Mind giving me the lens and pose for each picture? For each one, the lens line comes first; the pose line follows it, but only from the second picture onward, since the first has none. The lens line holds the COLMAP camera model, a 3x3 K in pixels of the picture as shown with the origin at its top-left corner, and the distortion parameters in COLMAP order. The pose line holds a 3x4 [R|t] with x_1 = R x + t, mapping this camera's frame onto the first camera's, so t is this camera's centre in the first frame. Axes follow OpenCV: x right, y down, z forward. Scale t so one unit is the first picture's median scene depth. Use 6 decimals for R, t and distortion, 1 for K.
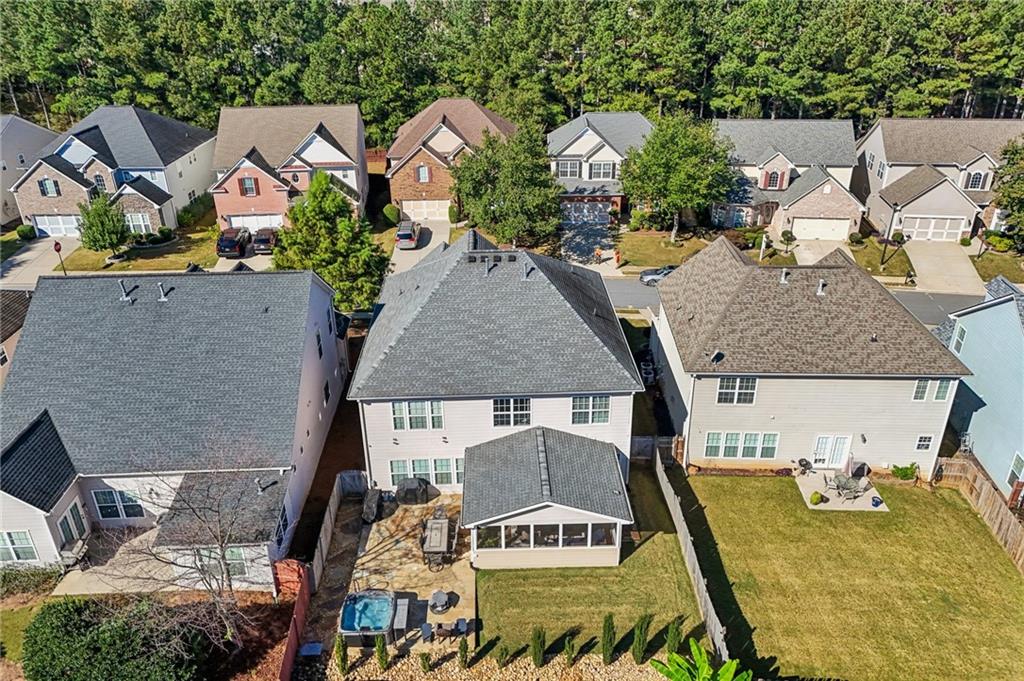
lens RADIAL K [[757.8, 0, 504.0], [0, 757.8, 302.9], [0, 0, 1]] dist [0.043545, -0.001799]
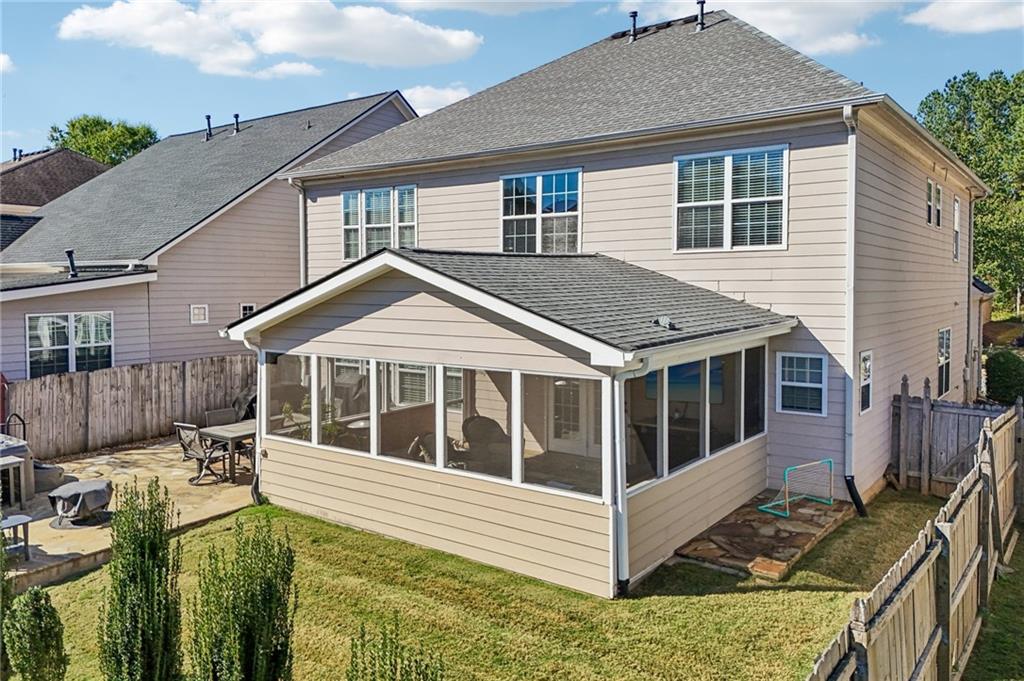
lens RADIAL K [[760.5, 0, 509.0], [0, 760.5, 317.2], [0, 0, 1]] dist [0.057904, -0.049894]
pose [[0.786160, 0.044437, -0.616423, 0.253261], [-0.266108, 0.924556, -0.272732, 0.311406], [0.557799, 0.378446, 0.738674, 0.706276]]
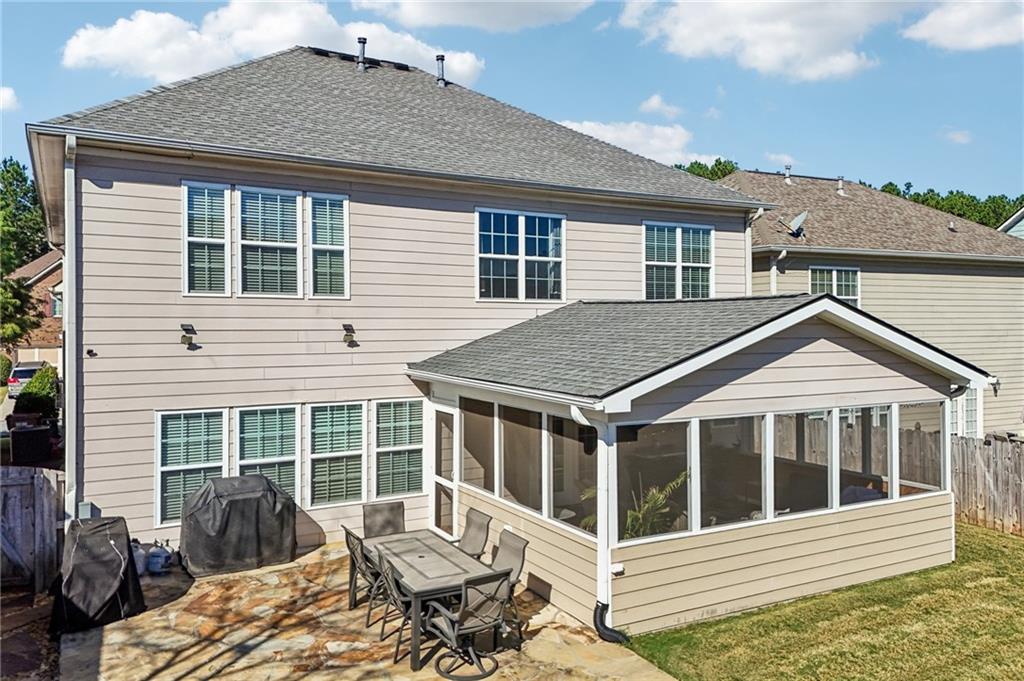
lens RADIAL K [[776.2, 0, 497.6], [0, 776.2, 321.0], [0, 0, 1]] dist [0.034246, -0.003427]
pose [[0.886742, 0.019806, 0.461841, -0.179016], [0.178258, 0.907161, -0.381160, 0.319100], [-0.426513, 0.420317, 0.800887, 0.705389]]
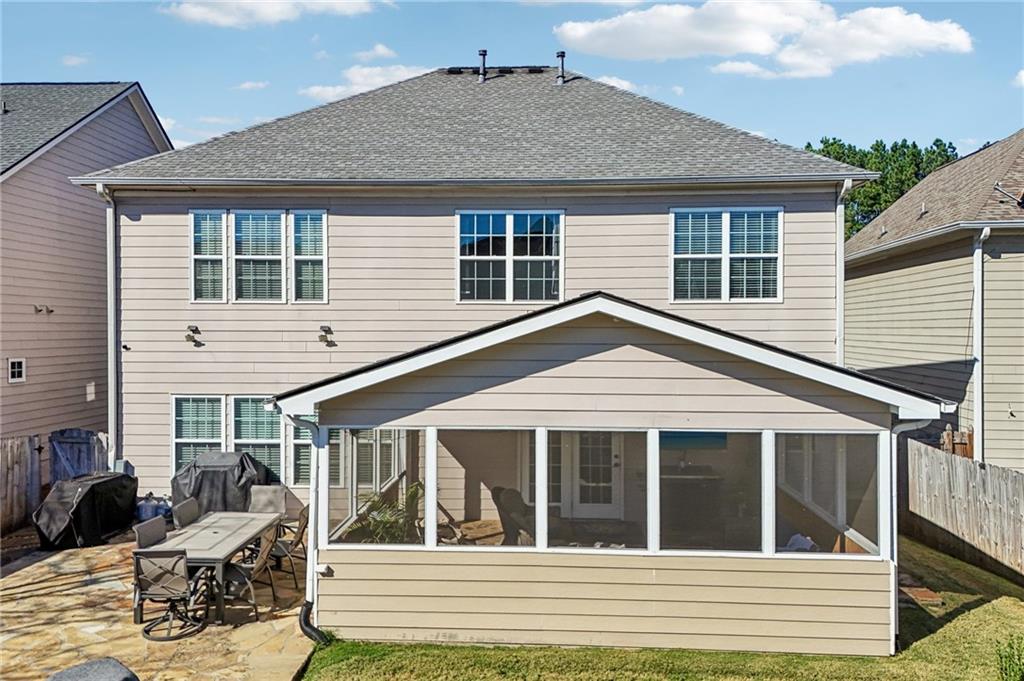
lens RADIAL K [[779.4, 0, 512.0], [0, 779.4, 340.5], [0, 0, 1]] dist [0.037107, -0.010785]
pose [[0.996783, 0.020523, -0.077480, 0.041906], [-0.049690, 0.916715, -0.396441, 0.331711], [0.062891, 0.399015, 0.914785, 0.666948]]
